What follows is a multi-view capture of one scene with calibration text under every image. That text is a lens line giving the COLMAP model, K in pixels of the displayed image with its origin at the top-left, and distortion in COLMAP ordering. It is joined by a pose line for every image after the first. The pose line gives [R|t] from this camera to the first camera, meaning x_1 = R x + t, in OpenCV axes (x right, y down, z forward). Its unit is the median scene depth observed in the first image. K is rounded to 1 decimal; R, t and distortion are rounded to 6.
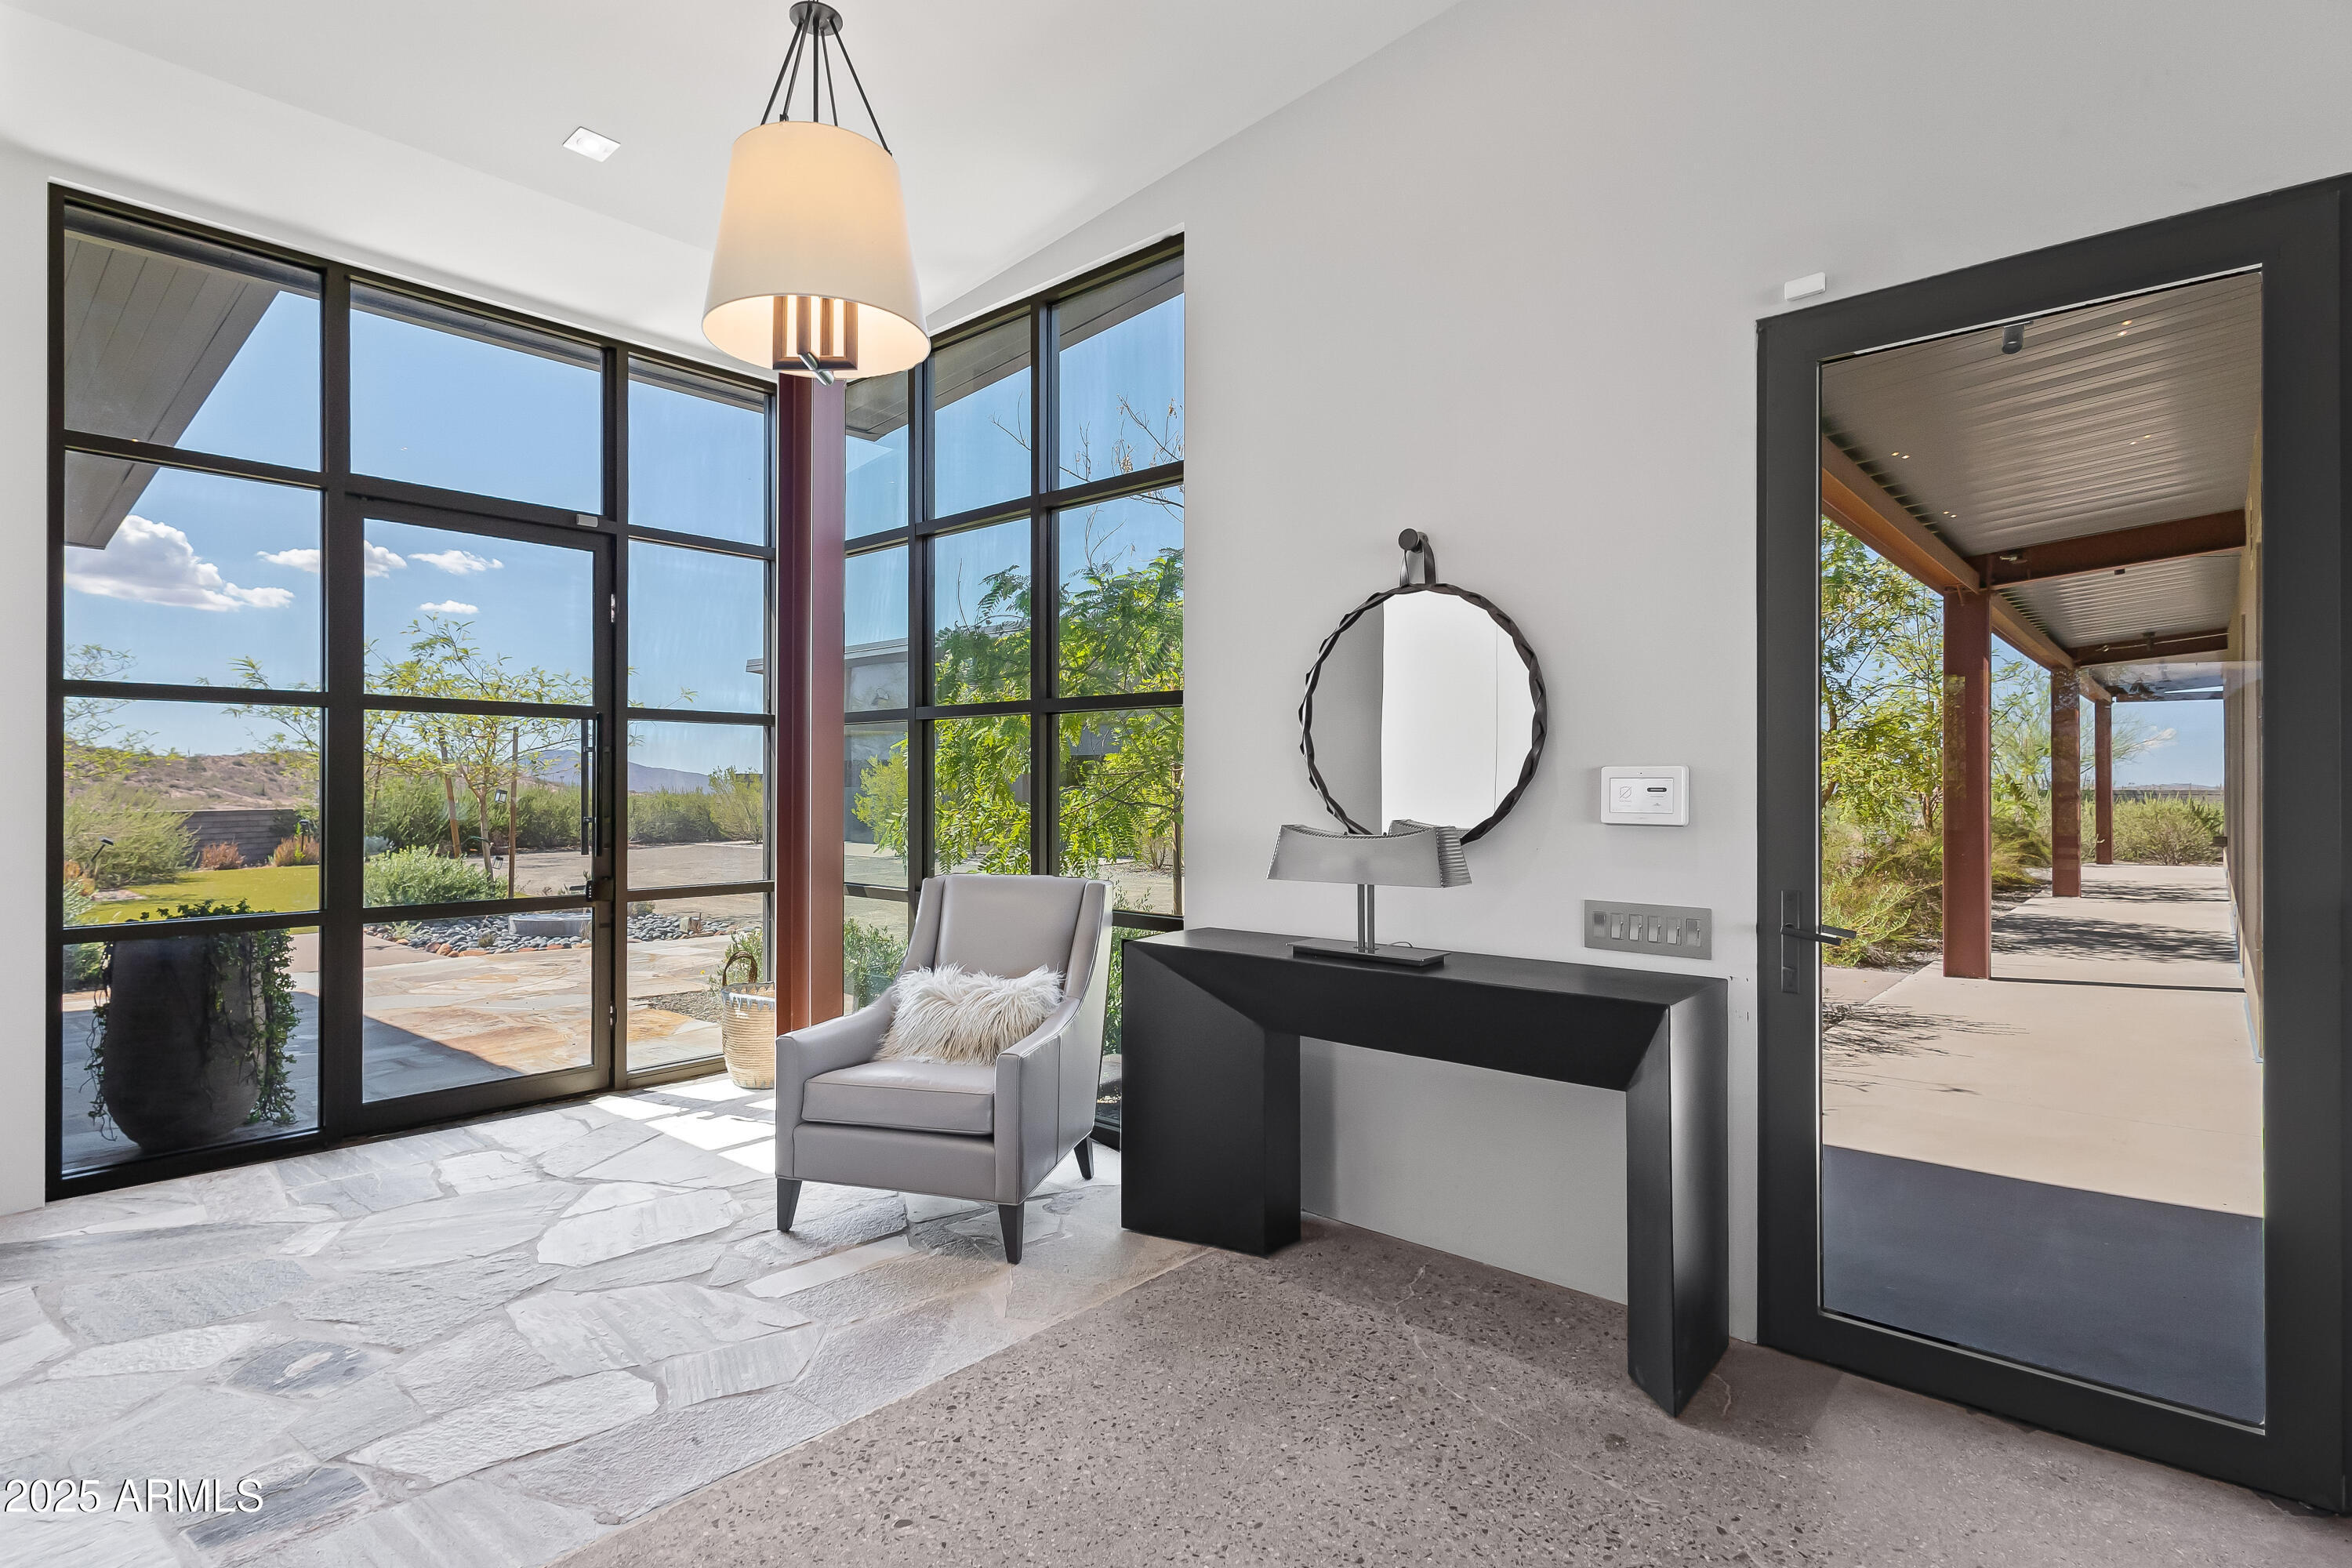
lens RADIAL K [[1167.5, 0, 1176.0], [0, 1167.5, 784.0], [0, 0, 1]] dist [0.002459, 0.000329]
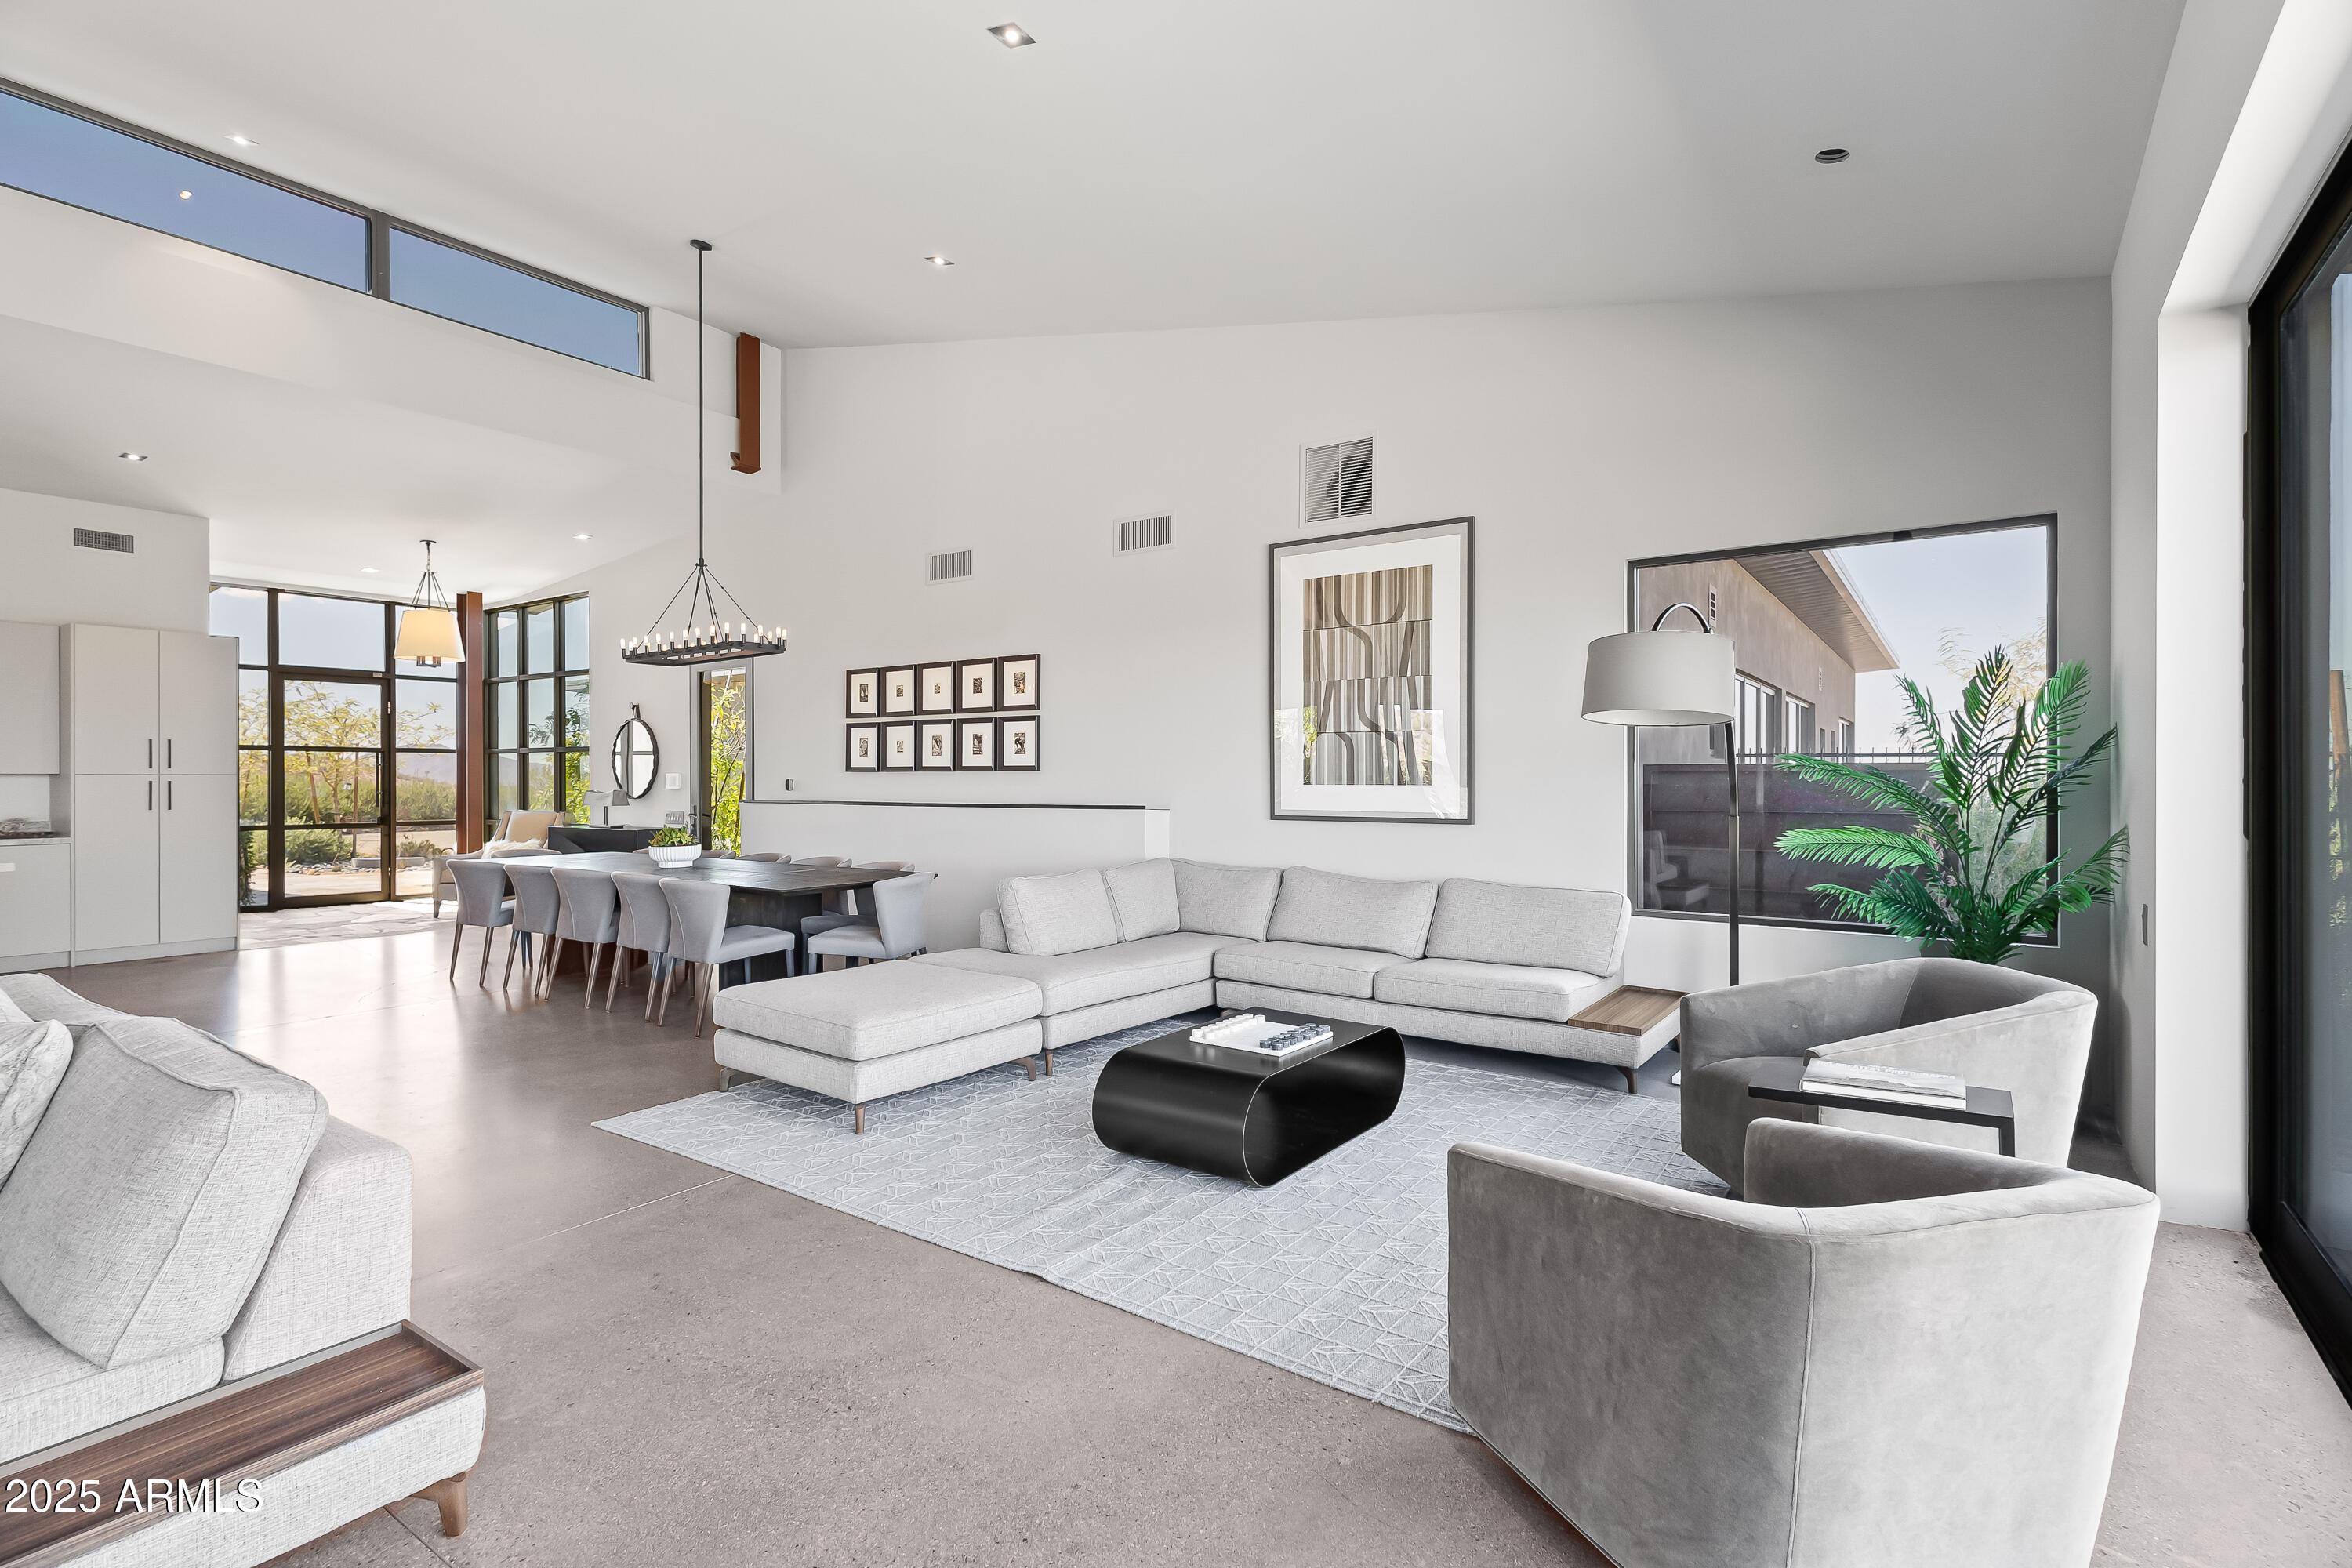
lens RADIAL K [[1101.1, 0, 1176.0], [0, 1101.1, 784.0], [0, 0, 1]] dist [0.001267, -0.000315]
pose [[0.993237, -0.001633, 0.116089, 1.000547], [0.000839, 0.999976, 0.006886, -0.003583], [-0.116098, -0.006742, 0.993215, -1.678045]]
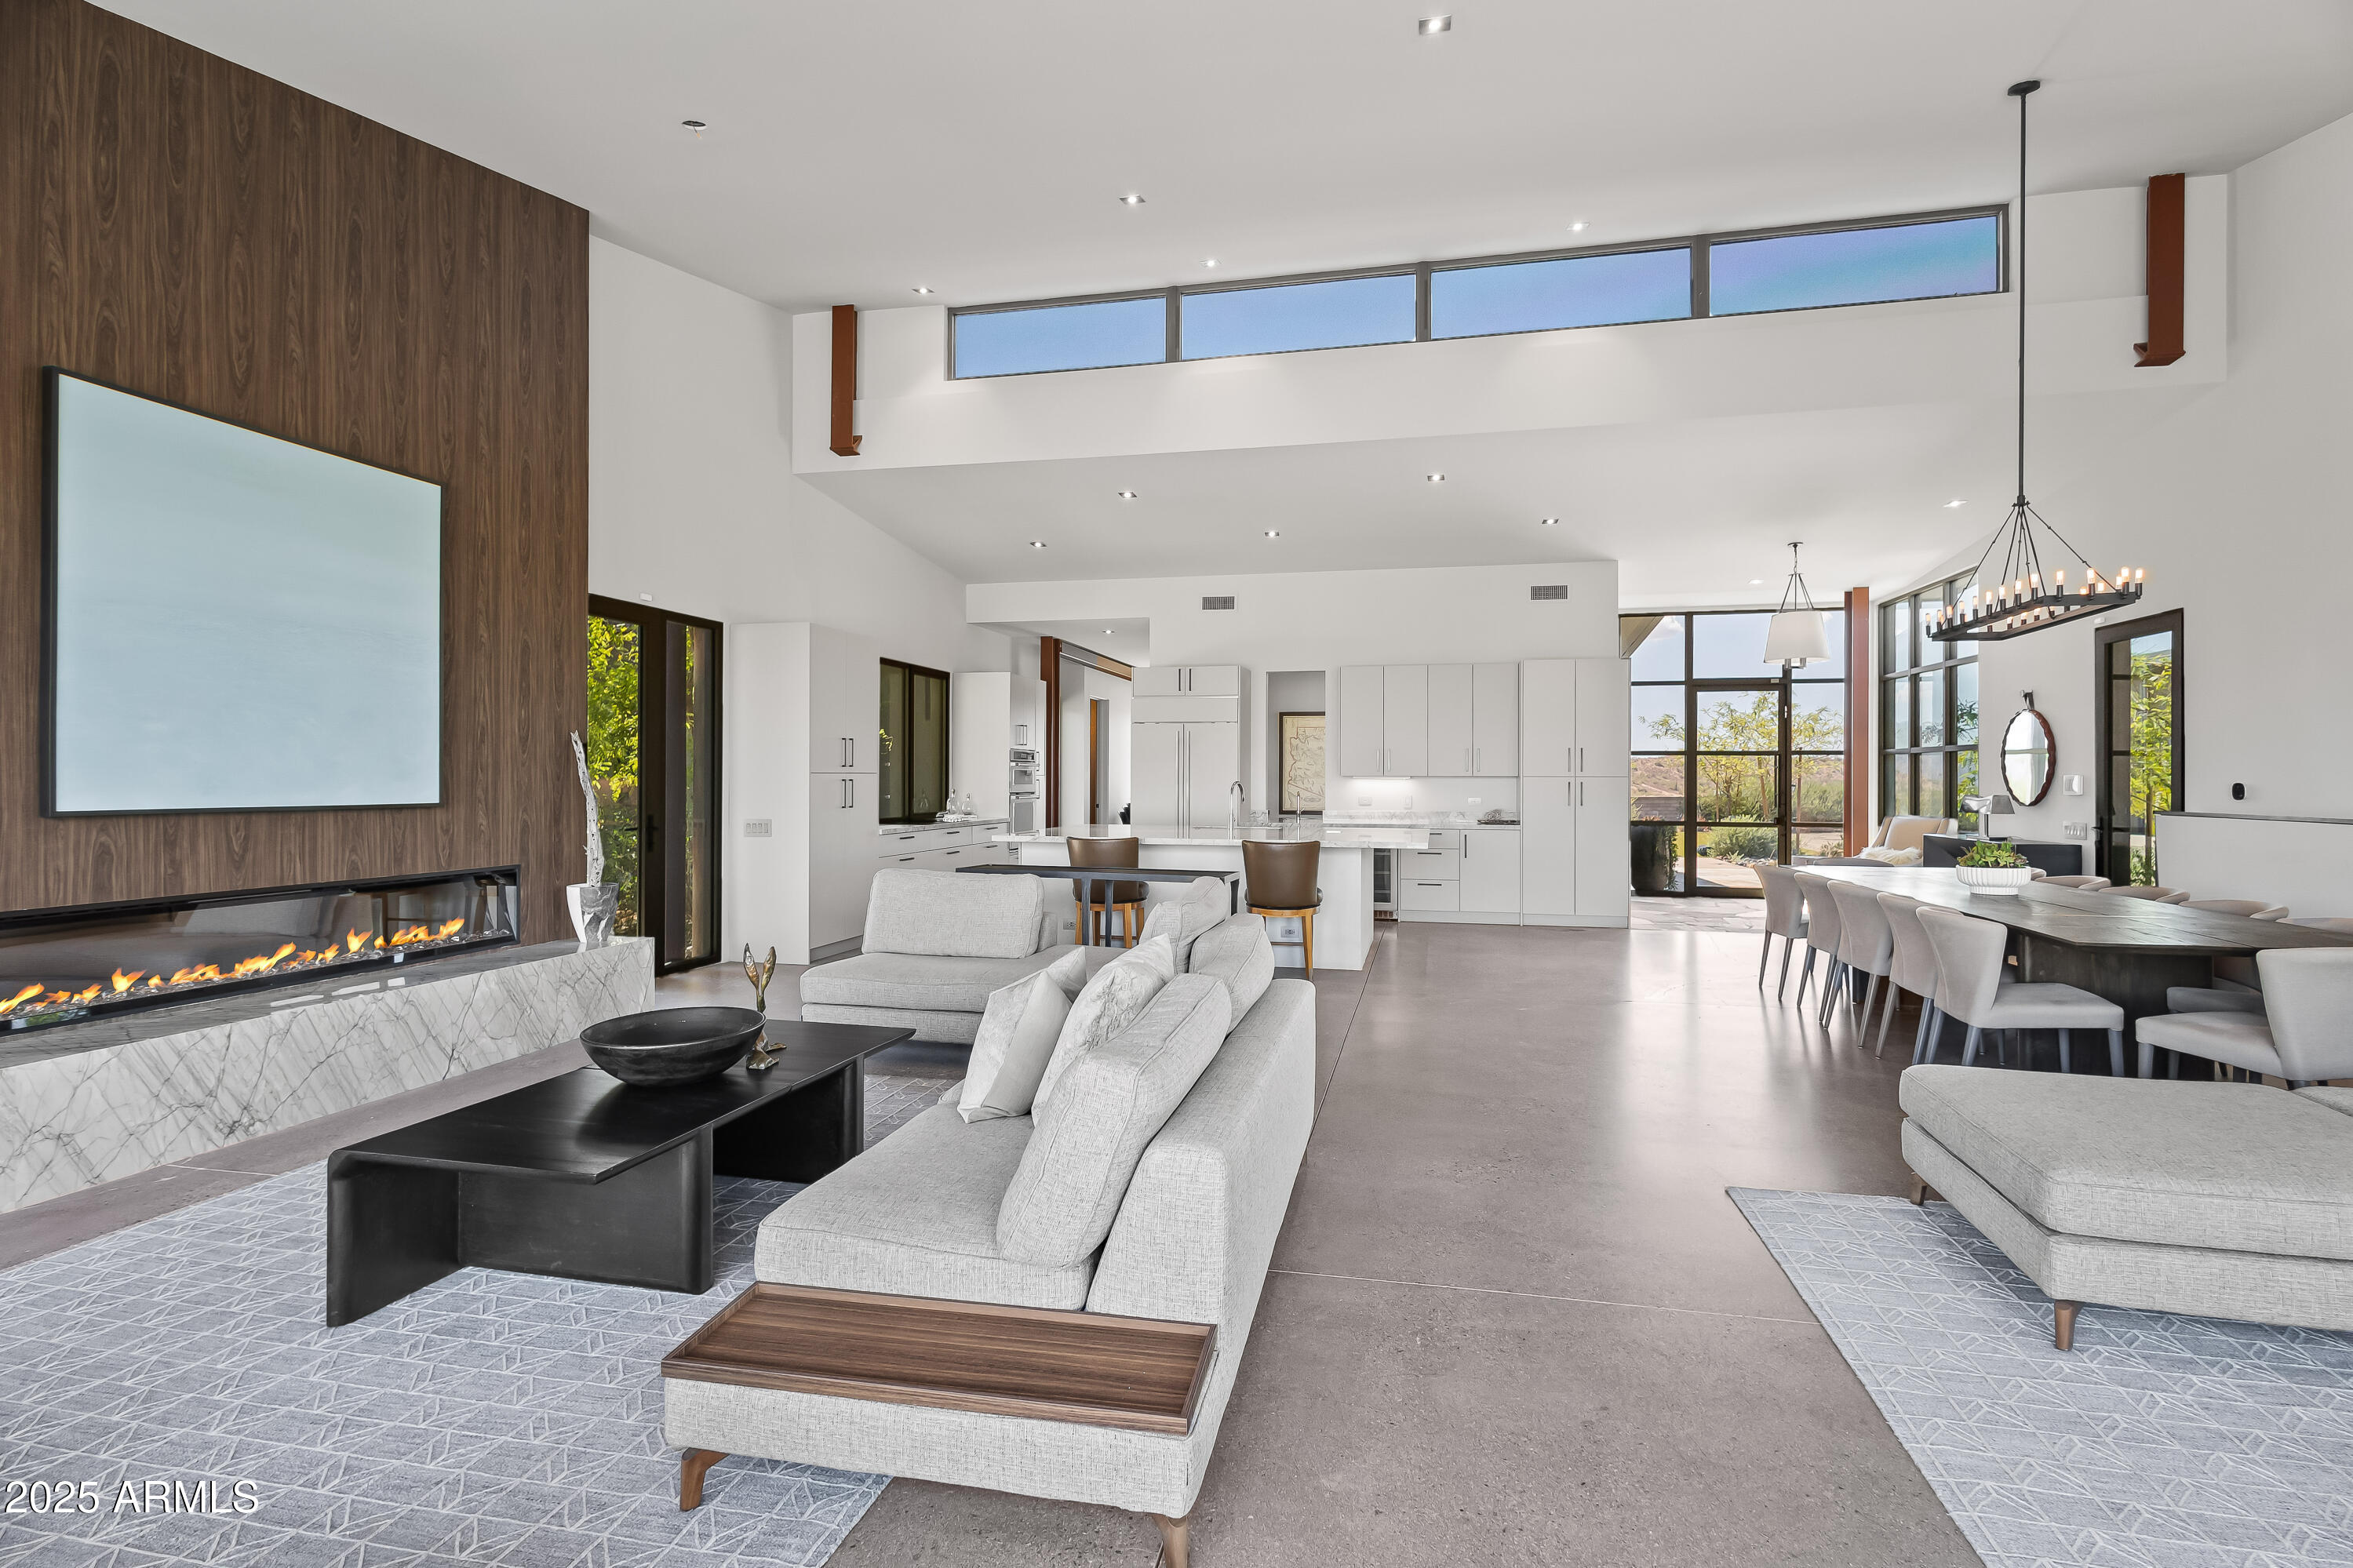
lens RADIAL K [[1107.3, 0, 1183.3], [0, 1107.3, 777.3], [0, 0, 1]] dist [0.001620, -0.000521]
pose [[0.486929, -0.000535, -0.873442, 1.100824], [-0.000784, 0.999999, -0.001050, -0.003934], [0.873441, 0.001196, 0.486928, -1.476935]]
